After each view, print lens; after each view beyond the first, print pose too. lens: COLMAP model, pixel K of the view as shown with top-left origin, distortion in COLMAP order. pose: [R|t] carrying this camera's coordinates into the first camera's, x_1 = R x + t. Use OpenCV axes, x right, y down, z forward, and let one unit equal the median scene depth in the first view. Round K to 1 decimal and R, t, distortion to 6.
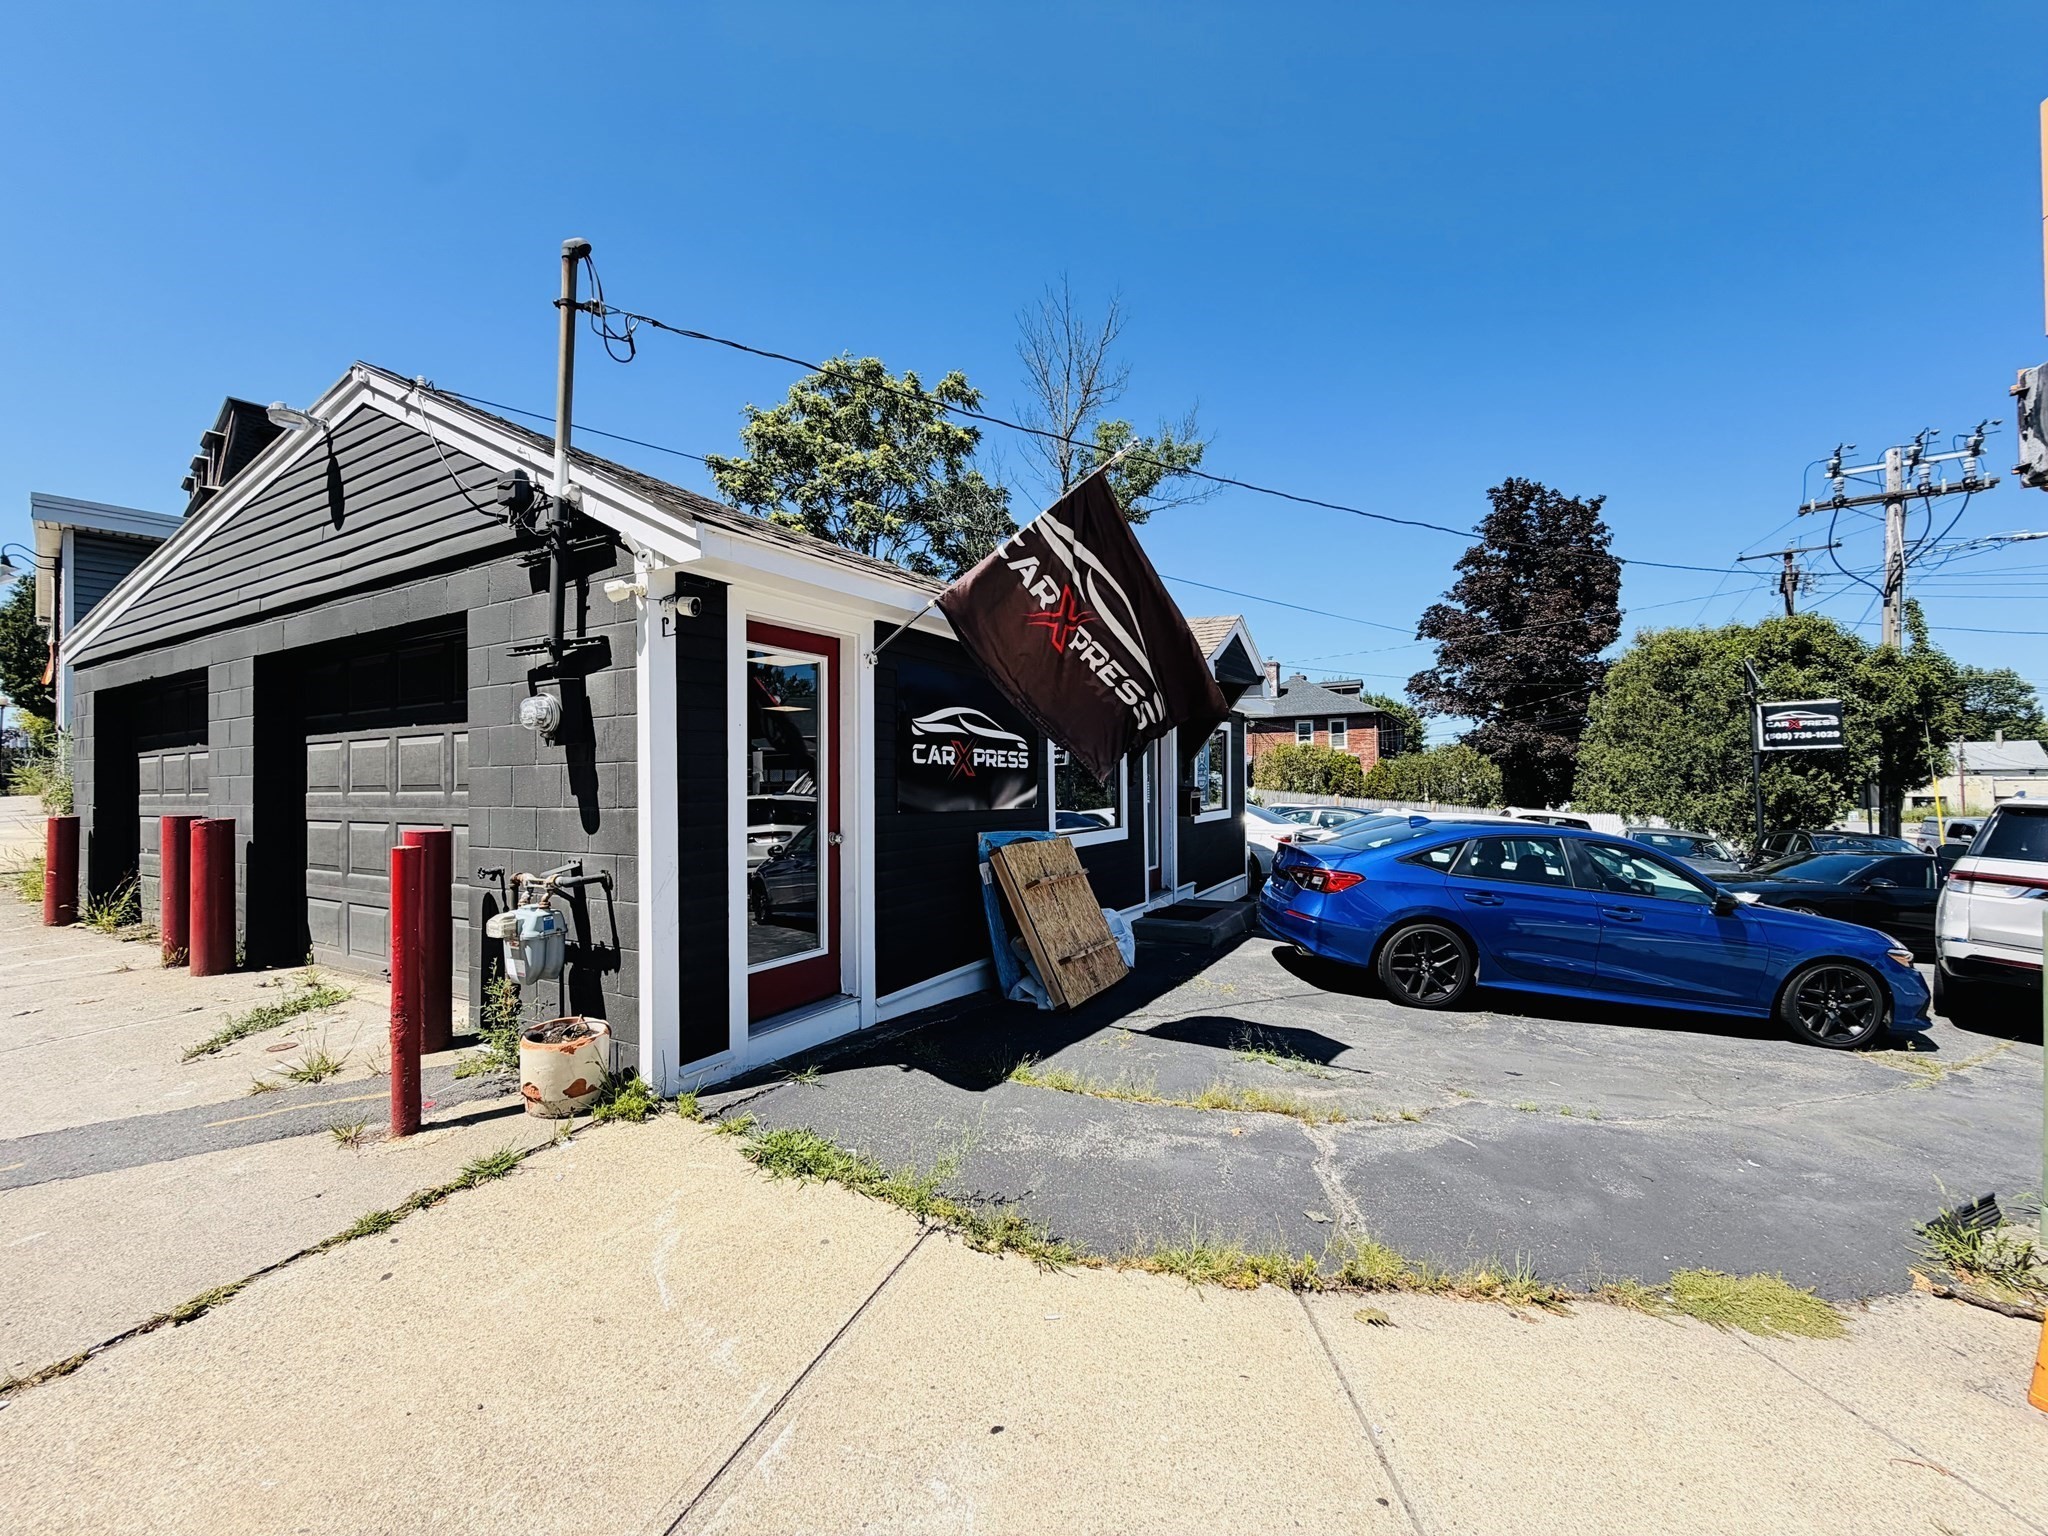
lens RADIAL K [[814.7, 0, 1021.2], [0, 814.7, 765.8], [0, 0, 1]] dist [0.001304, 0.000906]
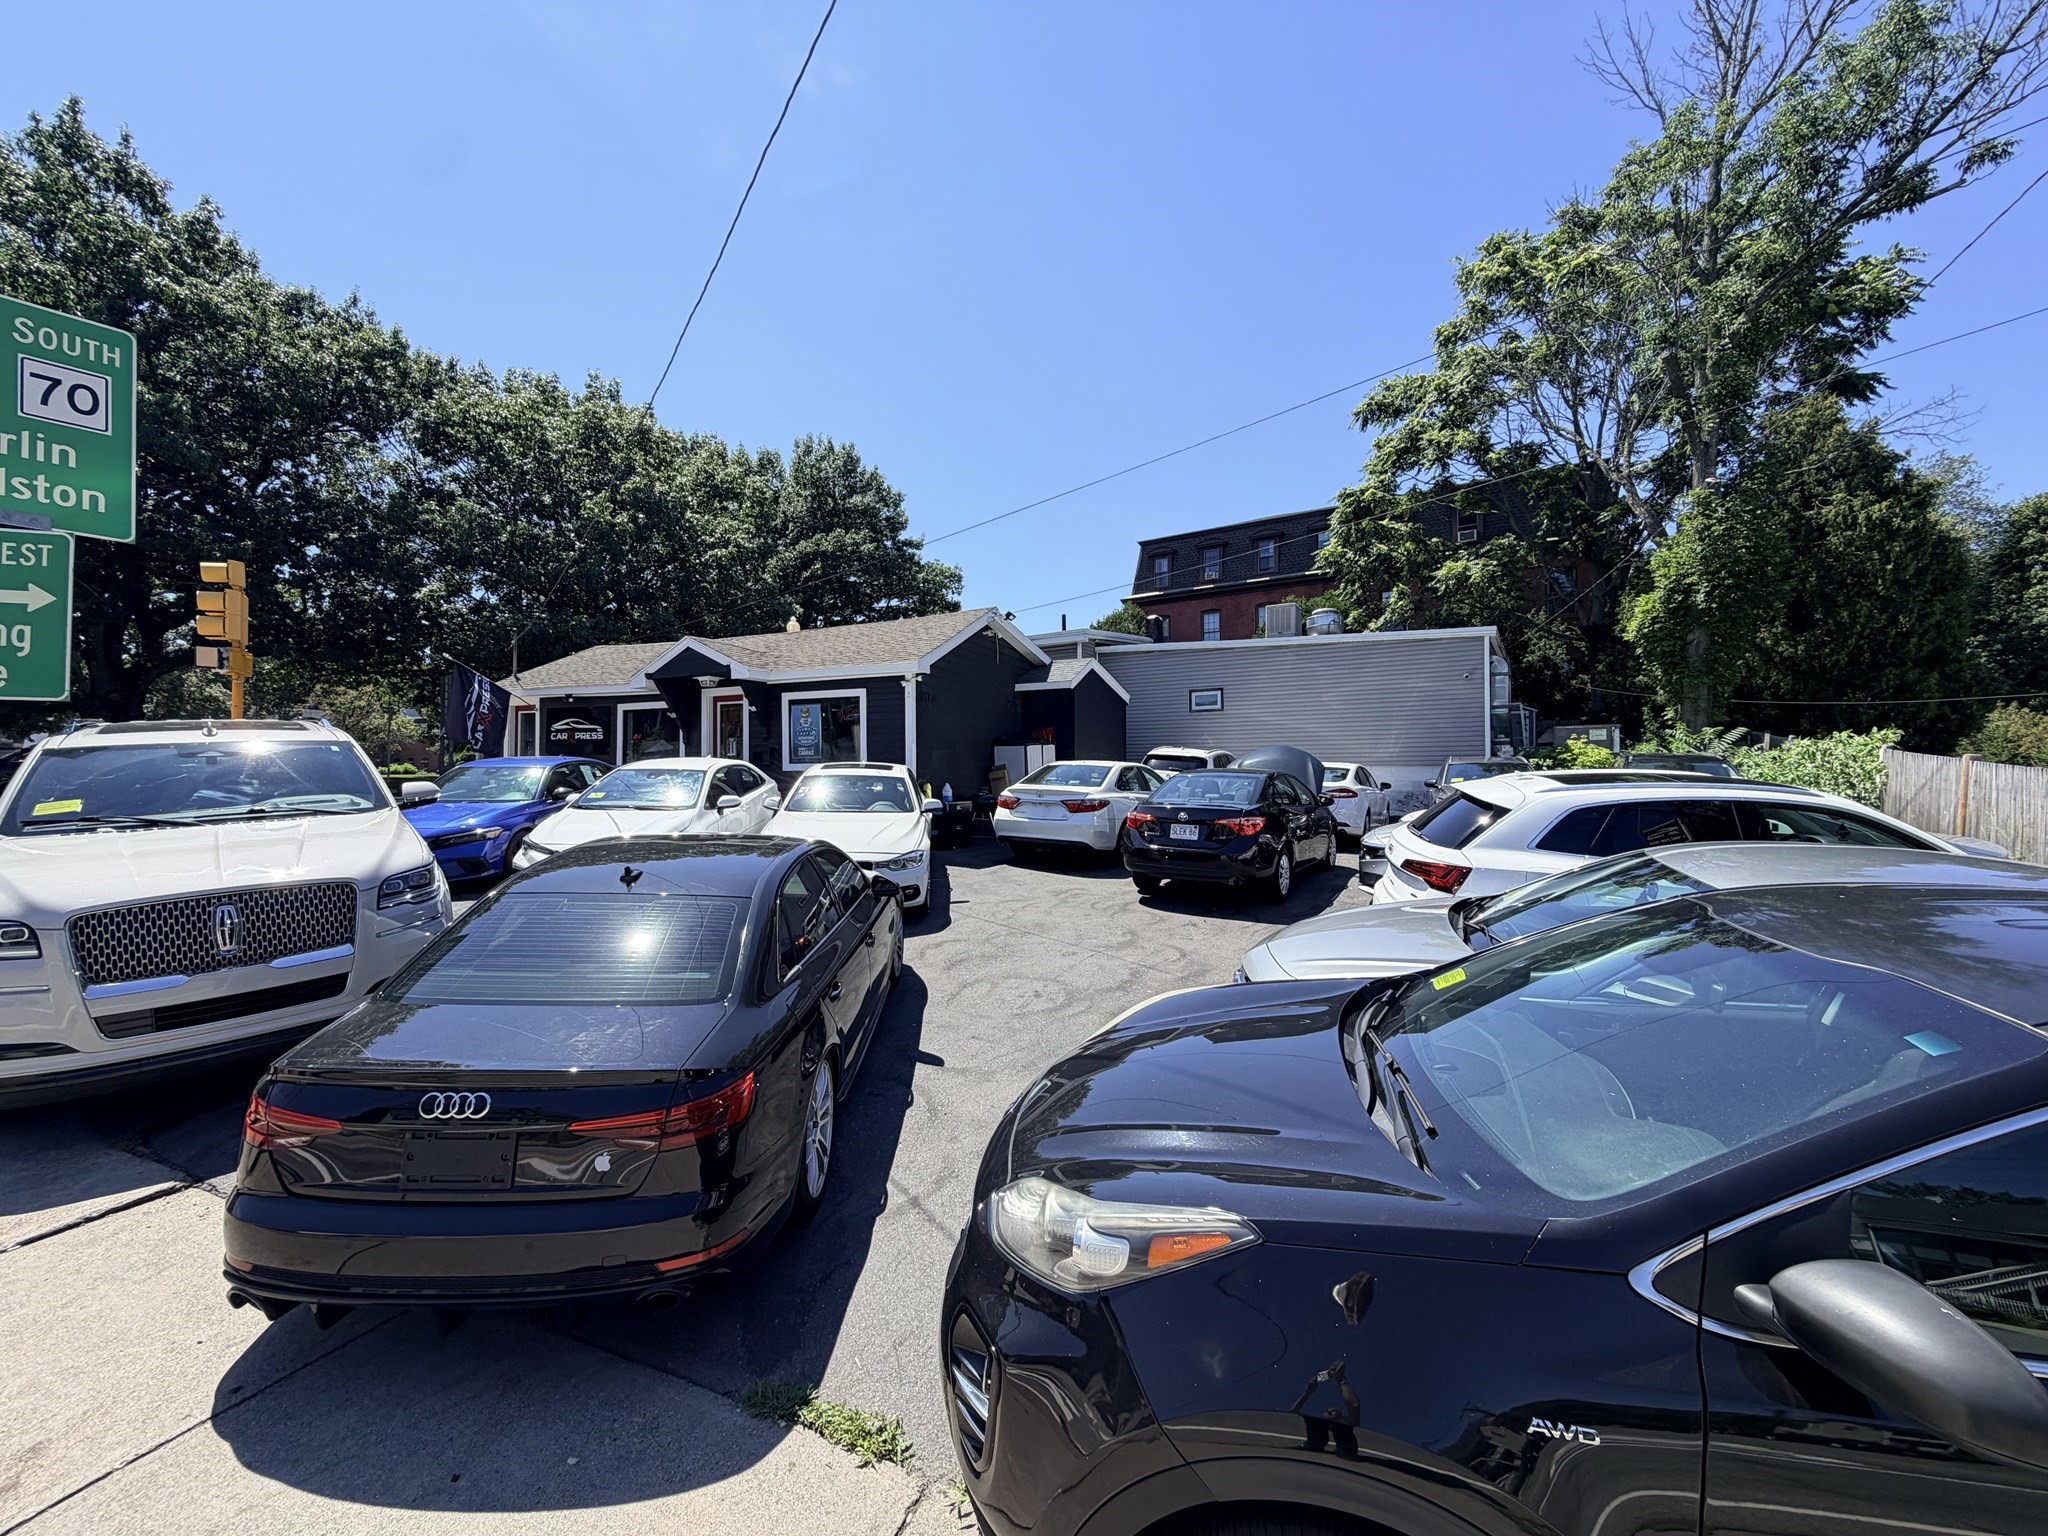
lens RADIAL K [[814.7, 0, 1014.3], [0, 814.7, 768.0], [0, 0, 1]] dist [0.001304, 0.000906]
pose [[0.123412, -0.004860, -0.992344, 2.670233], [0.020804, 0.999781, -0.002309, 0.125930], [0.992137, -0.020359, 0.123486, 1.979137]]
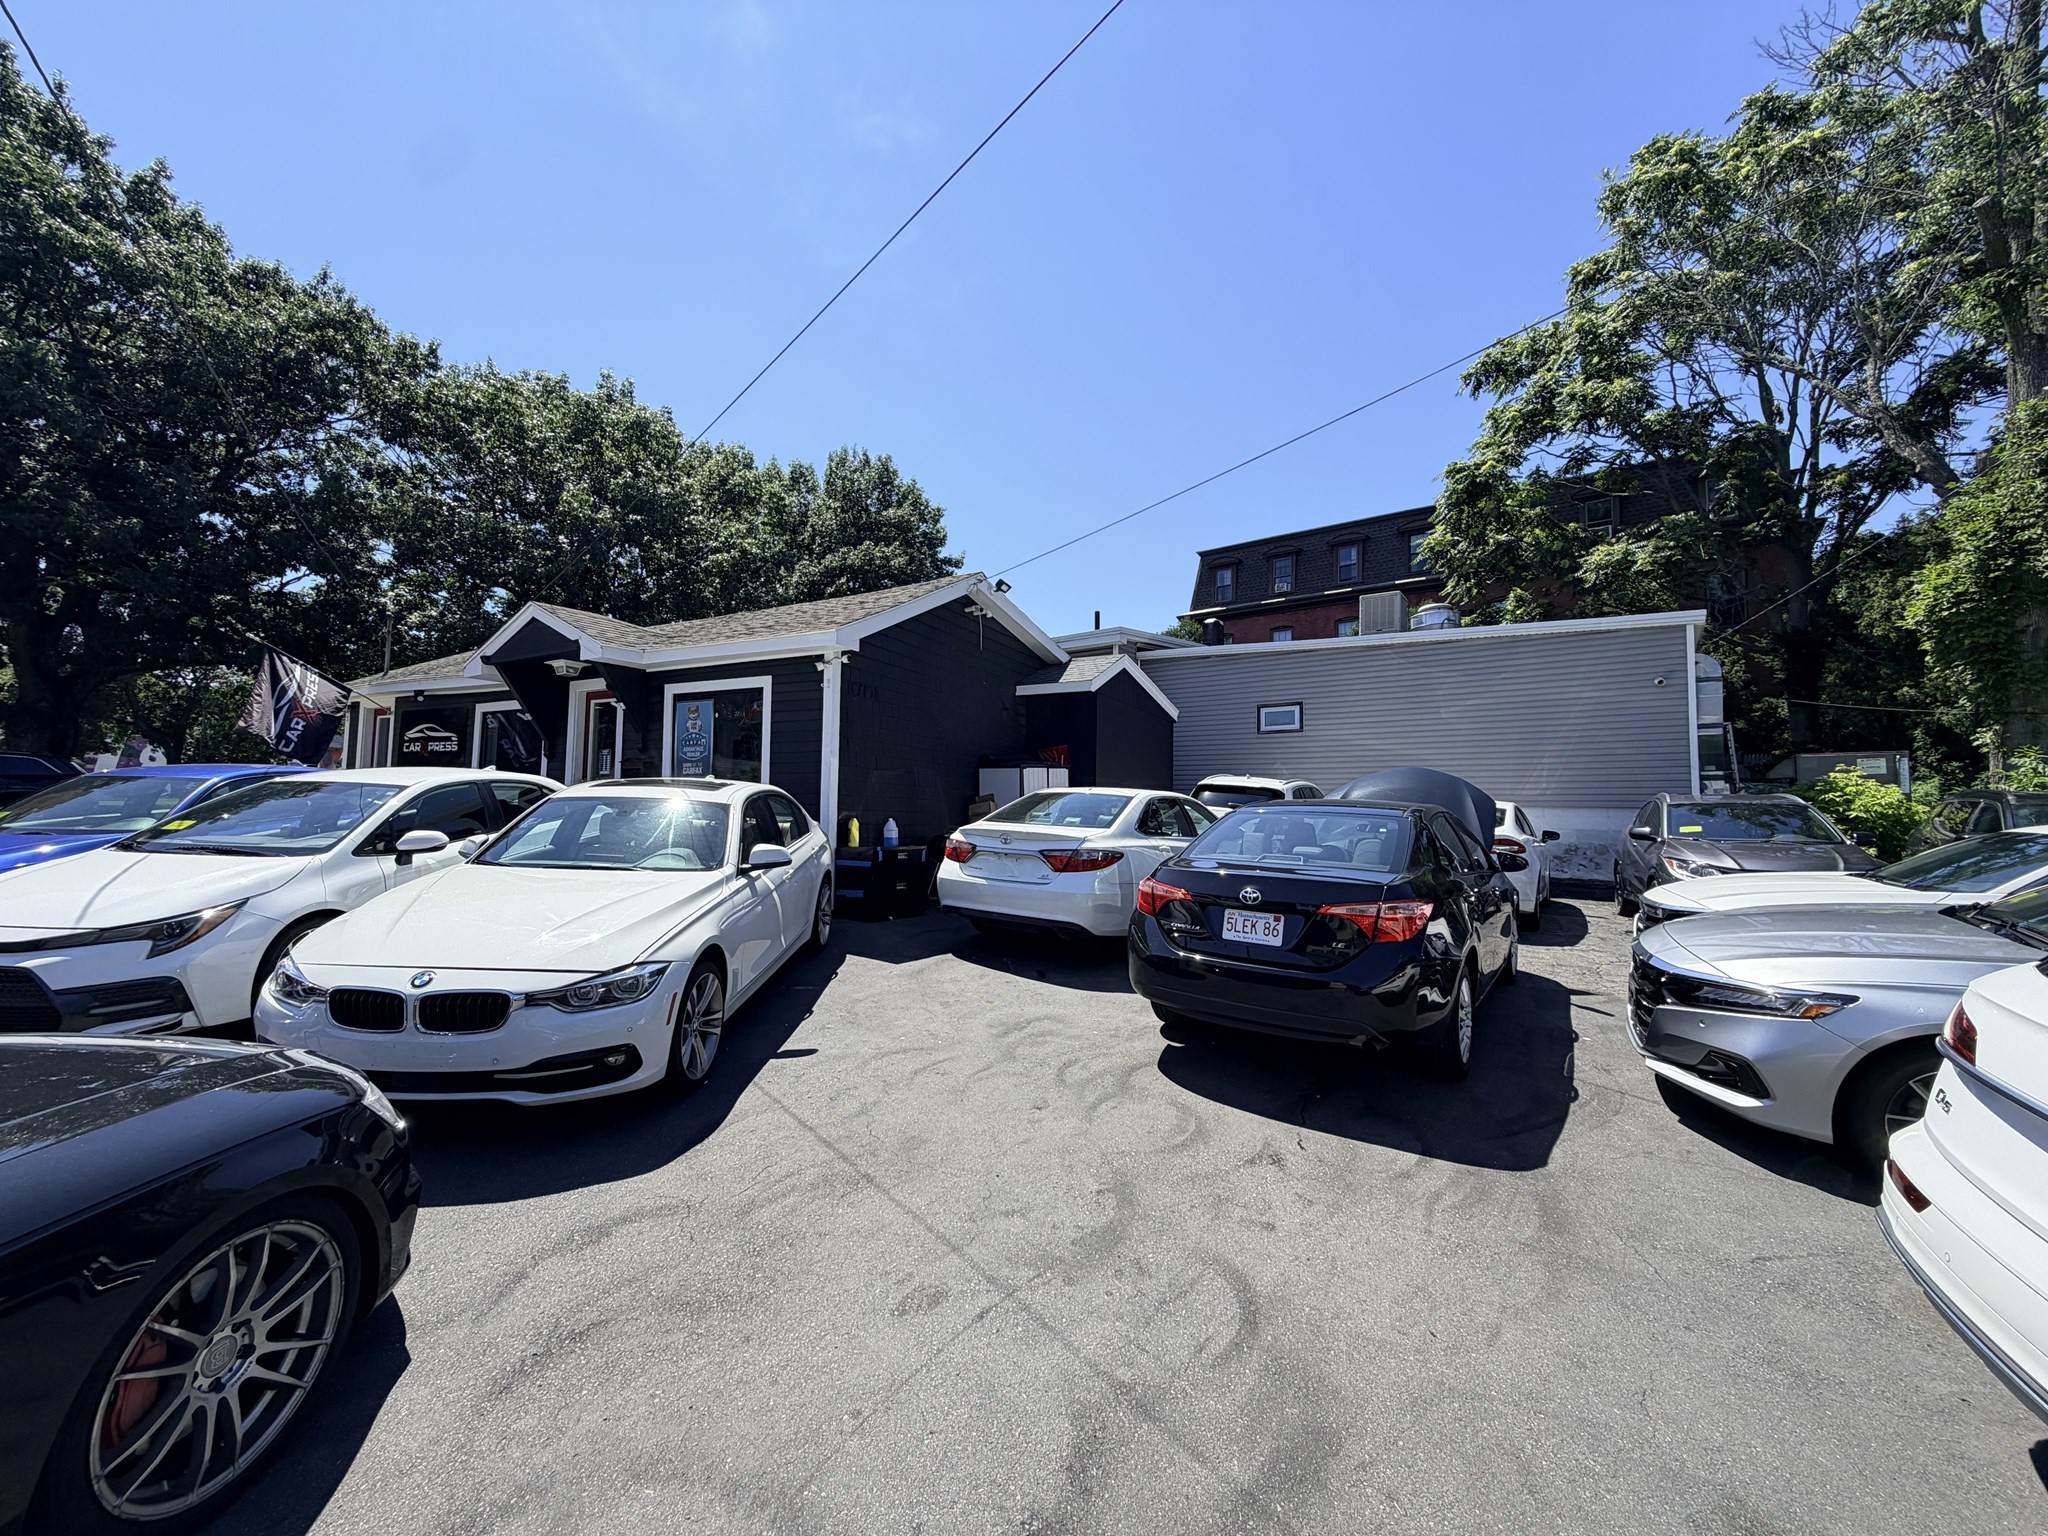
lens RADIAL K [[814.7, 0, 1011.2], [0, 814.7, 778.8], [0, 0, 1]] dist [0.001304, 0.000906]
pose [[0.047013, -0.037509, -0.998190, 1.950338], [0.002411, 0.999296, -0.037437, 0.142256], [0.998891, -0.000646, 0.047070, 2.219627]]
